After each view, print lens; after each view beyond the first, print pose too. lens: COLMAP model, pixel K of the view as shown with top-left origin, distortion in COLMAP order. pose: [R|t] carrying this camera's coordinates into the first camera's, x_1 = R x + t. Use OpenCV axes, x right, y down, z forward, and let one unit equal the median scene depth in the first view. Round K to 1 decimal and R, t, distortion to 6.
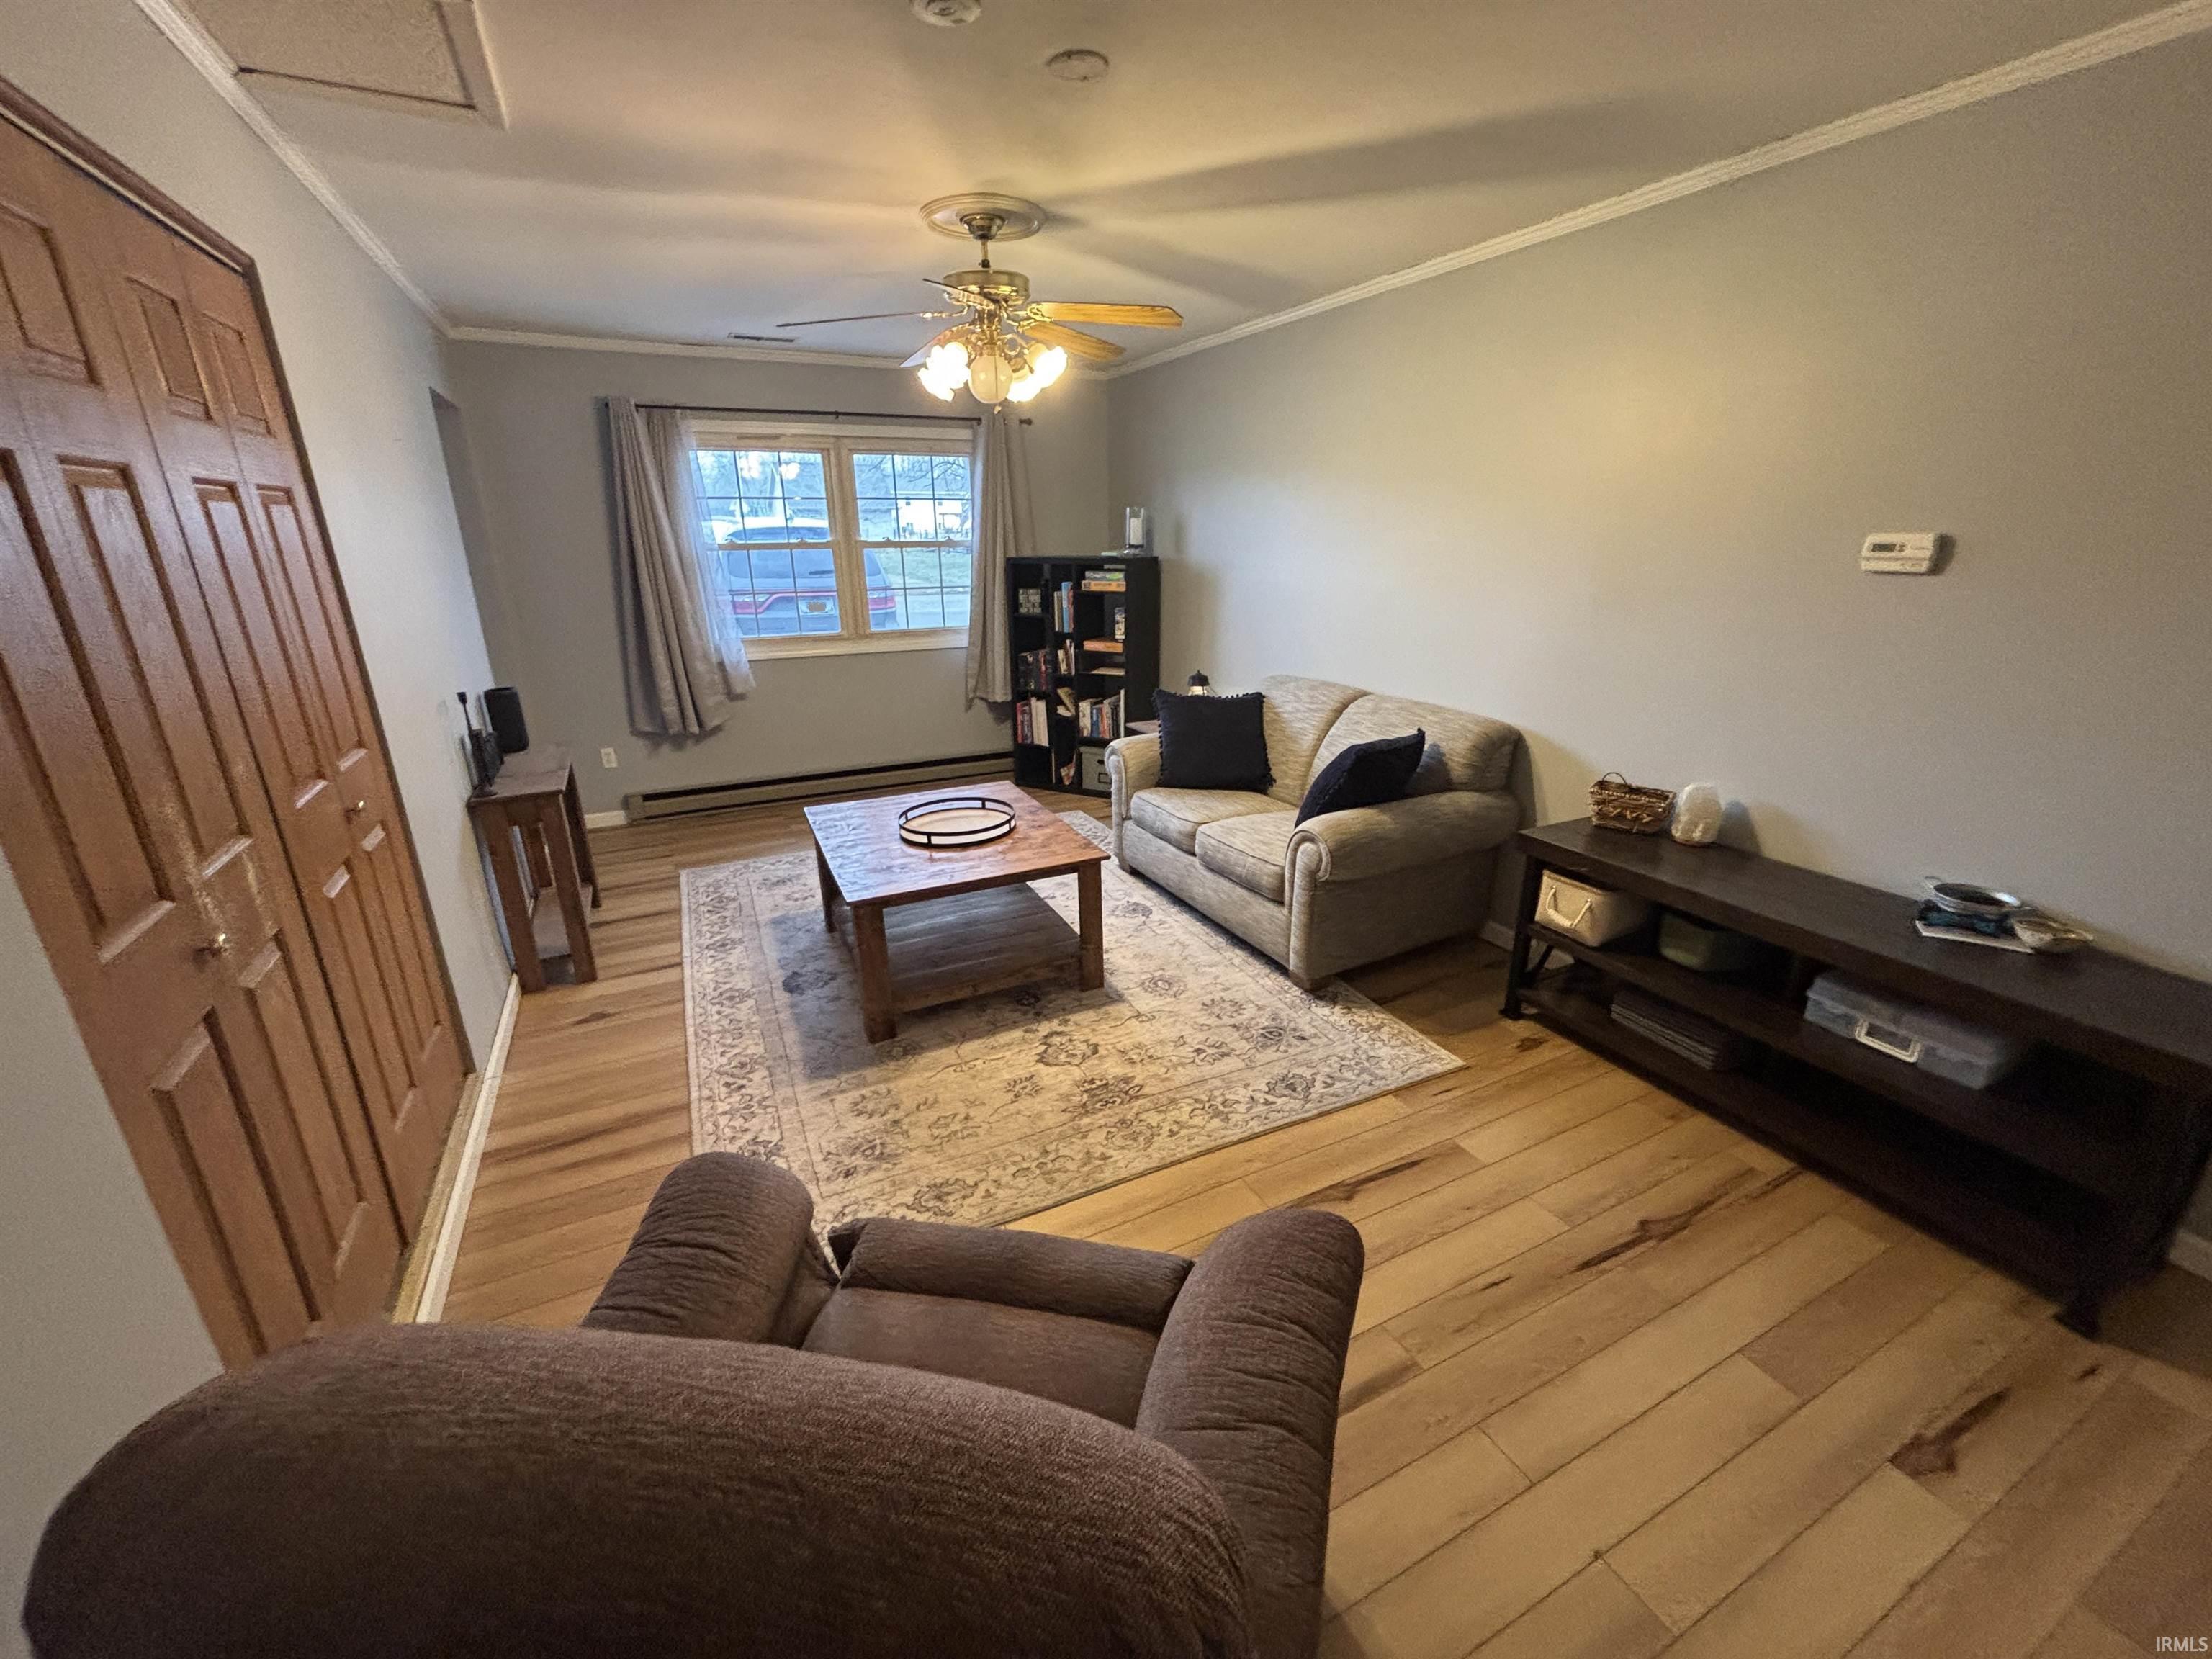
lens RADIAL K [[891.6, 0, 1106.0], [0, 891.6, 829.5], [0, 0, 1]] dist [0.012380, -0.014642]
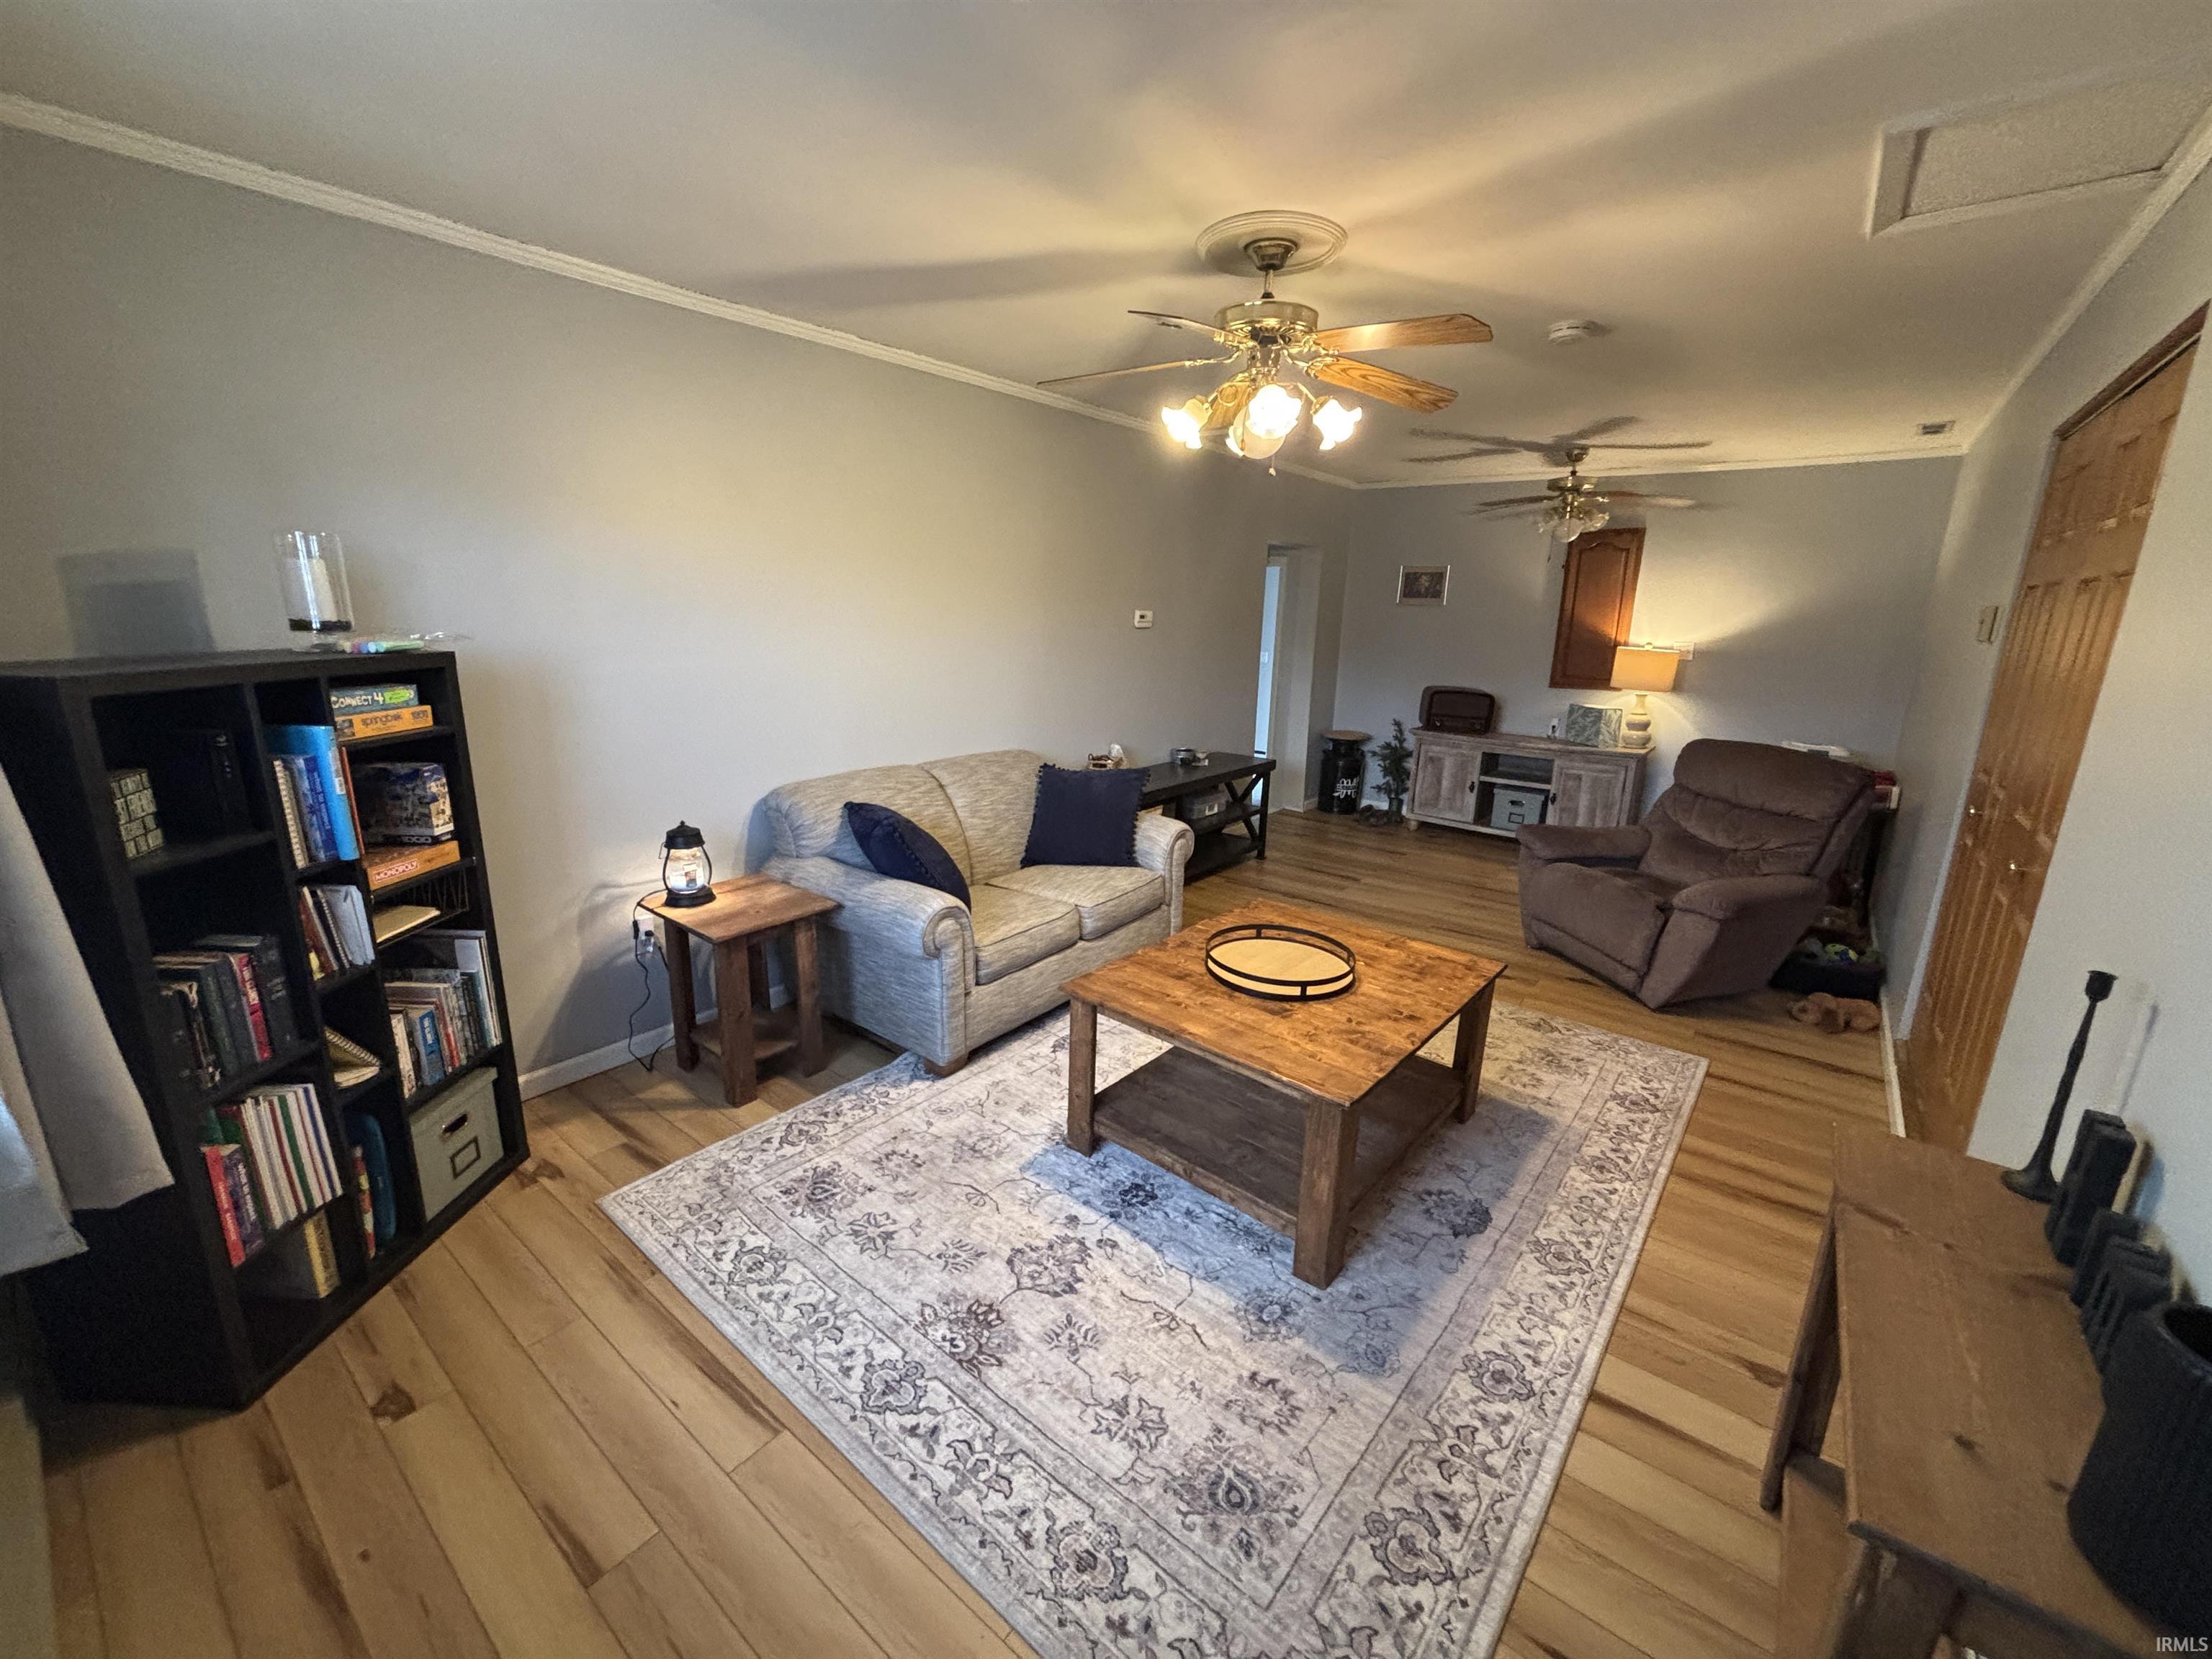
lens RADIAL K [[891.6, 0, 1106.0], [0, 891.6, 829.5], [0, 0, 1]] dist [0.012380, -0.014642]
pose [[-0.422454, -0.216422, 0.880167, -0.933622], [0.271024, 0.896484, 0.350518, -0.524983], [-0.864915, 0.386624, -0.320068, 1.607159]]
